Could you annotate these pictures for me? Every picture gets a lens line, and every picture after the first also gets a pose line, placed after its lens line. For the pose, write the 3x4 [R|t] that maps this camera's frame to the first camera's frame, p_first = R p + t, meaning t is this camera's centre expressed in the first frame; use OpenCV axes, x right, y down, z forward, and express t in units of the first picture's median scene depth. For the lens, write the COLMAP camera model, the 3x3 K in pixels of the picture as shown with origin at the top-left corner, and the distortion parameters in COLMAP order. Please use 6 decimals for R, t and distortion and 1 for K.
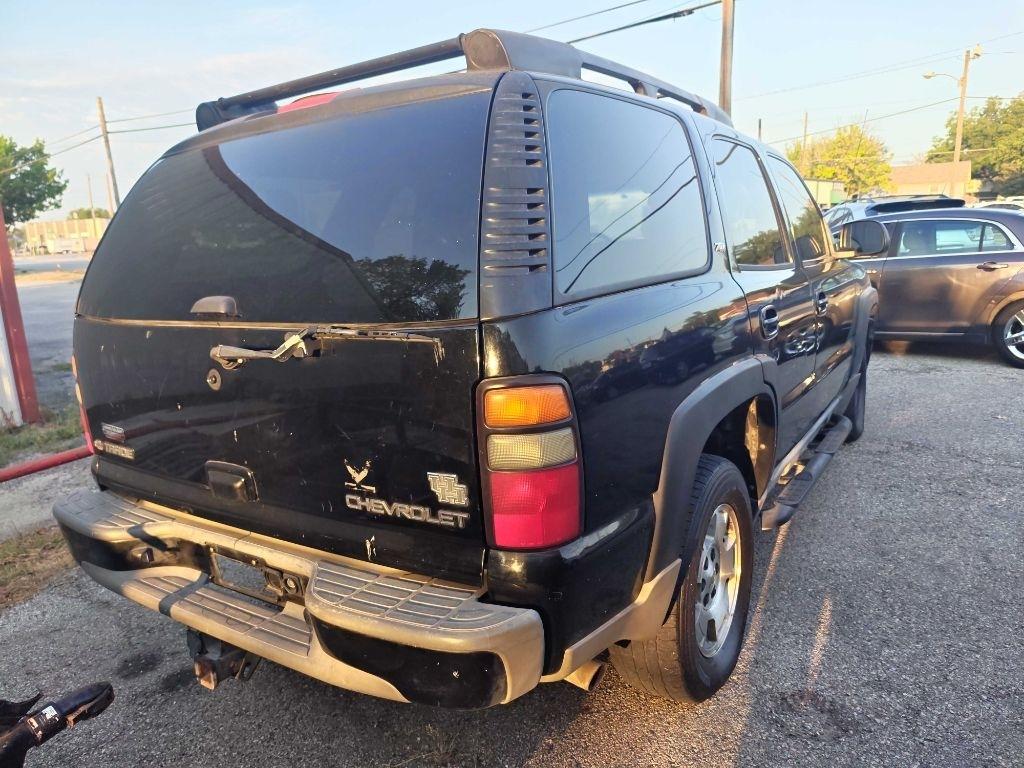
lens RADIAL K [[737.2, 0, 510.7], [0, 737.2, 414.1], [0, 0, 1]] dist [0.058675, -0.090545]
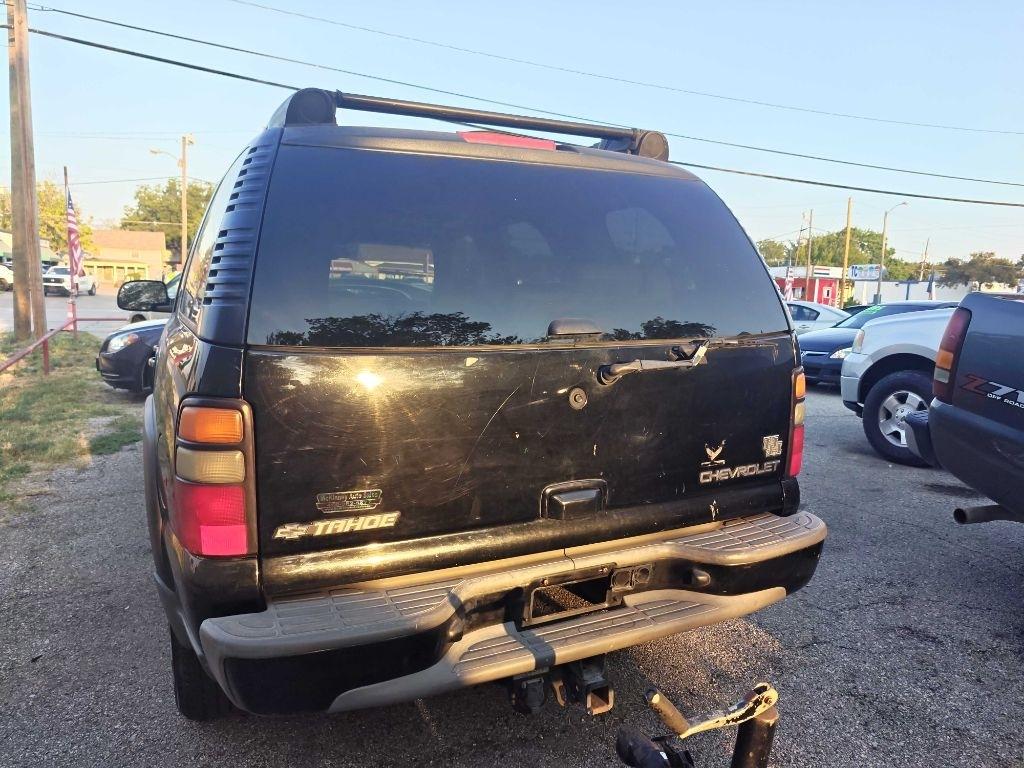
lens RADIAL K [[737.2, 0, 510.7], [0, 737.2, 414.1], [0, 0, 1]] dist [0.058675, -0.090545]
pose [[0.474700, -0.089679, 0.875567, -1.496678], [0.163098, 0.986529, 0.012618, -0.059945], [-0.864904, 0.136813, 0.482931, 0.667992]]
